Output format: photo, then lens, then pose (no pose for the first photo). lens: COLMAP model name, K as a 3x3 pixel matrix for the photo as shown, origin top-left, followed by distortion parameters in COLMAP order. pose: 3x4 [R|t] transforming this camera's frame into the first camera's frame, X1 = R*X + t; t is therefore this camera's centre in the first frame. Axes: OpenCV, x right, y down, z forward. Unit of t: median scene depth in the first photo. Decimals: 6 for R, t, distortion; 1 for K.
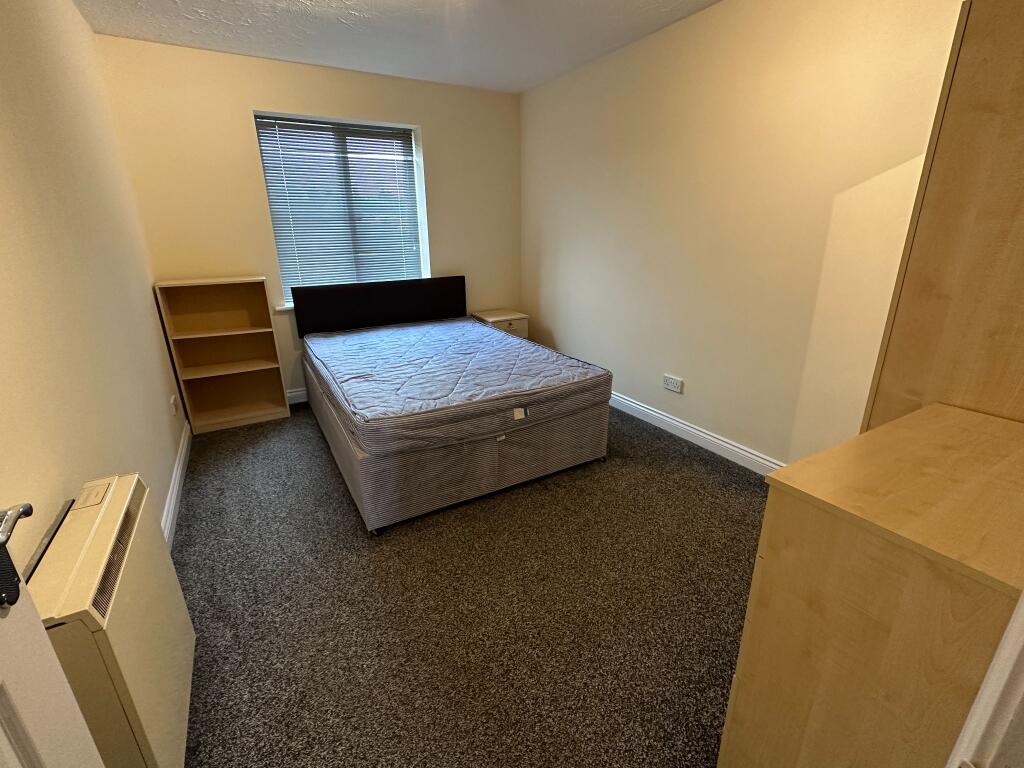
lens RADIAL K [[459.9, 0, 512.0], [0, 459.9, 384.0], [0, 0, 1]] dist [0.001058, 0.000491]
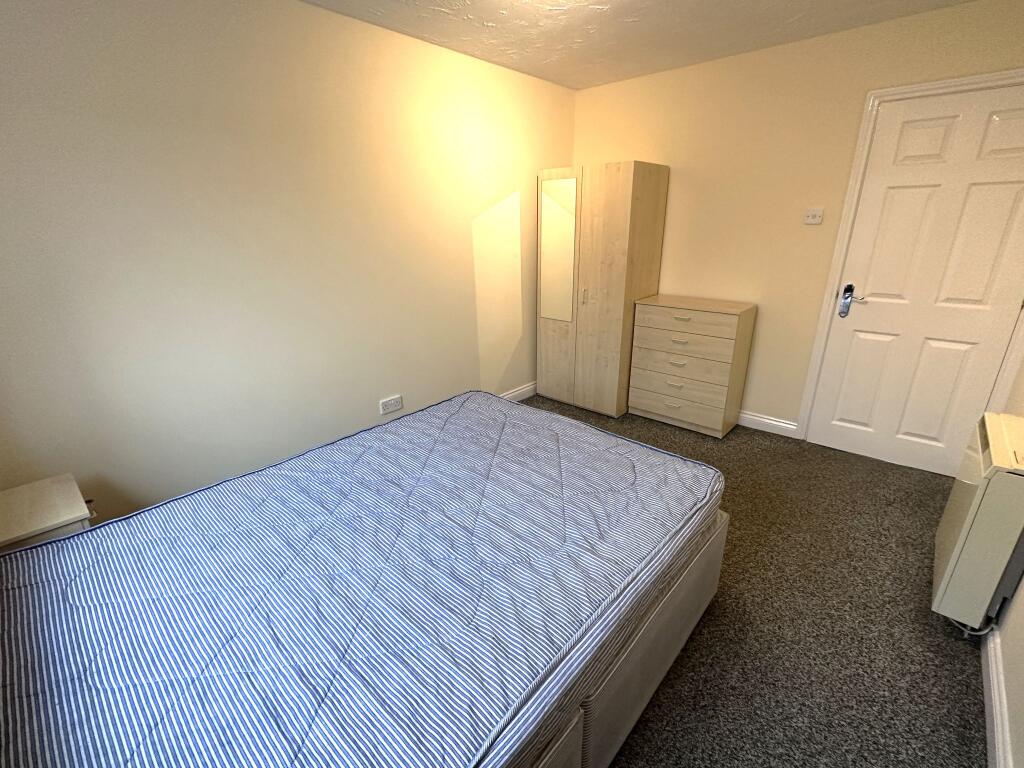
lens RADIAL K [[459.9, 0, 512.0], [0, 459.9, 384.0], [0, 0, 1]] dist [0.001058, 0.000491]
pose [[-0.306100, -0.301267, 0.903073, -0.628706], [0.330060, 0.856186, 0.397501, -0.360903], [-0.892952, 0.419743, -0.162643, 0.964401]]
